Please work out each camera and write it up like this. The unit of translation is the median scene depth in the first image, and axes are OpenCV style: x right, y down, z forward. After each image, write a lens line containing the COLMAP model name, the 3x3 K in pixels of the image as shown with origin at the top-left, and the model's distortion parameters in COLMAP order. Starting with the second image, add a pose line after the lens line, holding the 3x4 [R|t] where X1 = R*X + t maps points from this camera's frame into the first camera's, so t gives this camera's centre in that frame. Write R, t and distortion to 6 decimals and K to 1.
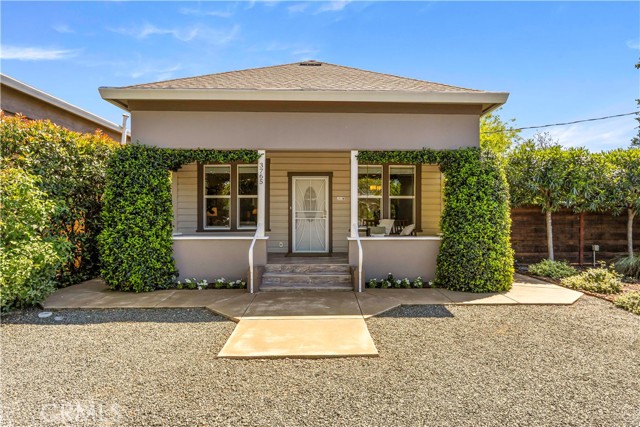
lens RADIAL K [[387.4, 0, 320.0], [0, 387.4, 213.5], [0, 0, 1]] dist [0.001733, 0.000053]
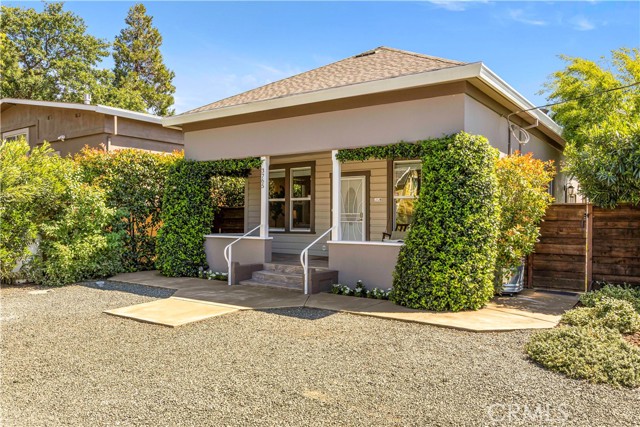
lens RADIAL K [[486.6, 0, 320.0], [0, 486.6, 213.5], [0, 0, 1]] dist [-0.003634, -0.000113]
pose [[0.794819, 0.000490, -0.606846, 0.794878], [-0.005796, 0.999960, -0.006783, 0.002868], [0.606819, 0.008908, 0.794790, 0.022575]]
